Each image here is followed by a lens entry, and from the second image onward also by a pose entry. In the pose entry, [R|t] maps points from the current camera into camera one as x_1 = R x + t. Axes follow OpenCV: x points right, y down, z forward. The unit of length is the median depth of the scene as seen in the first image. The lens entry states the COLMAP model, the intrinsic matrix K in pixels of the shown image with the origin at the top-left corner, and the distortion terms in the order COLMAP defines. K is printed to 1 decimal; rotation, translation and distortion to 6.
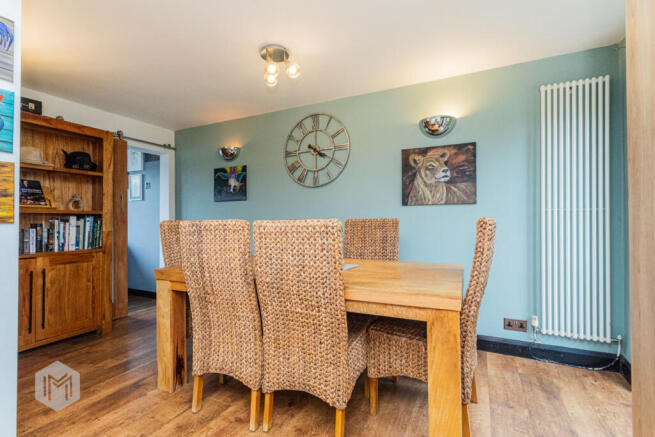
lens RADIAL K [[307.5, 0, 326.2], [0, 307.5, 218.5], [0, 0, 1]] dist [-0.002872, -0.000168]
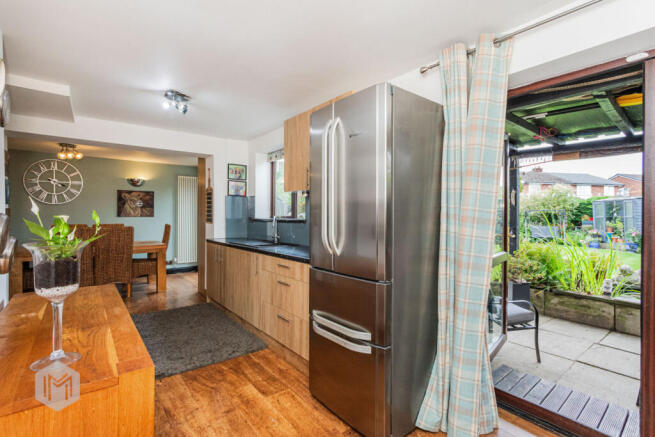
lens RADIAL K [[307.5, 0, 329.3], [0, 307.5, 217.2], [0, 0, 1]] dist [-0.002872, -0.000168]
pose [[0.414874, -0.003053, 0.909874, -1.112601], [-0.010902, 0.999906, 0.008326, -0.076660], [-0.909813, -0.013374, 0.414802, -1.238843]]
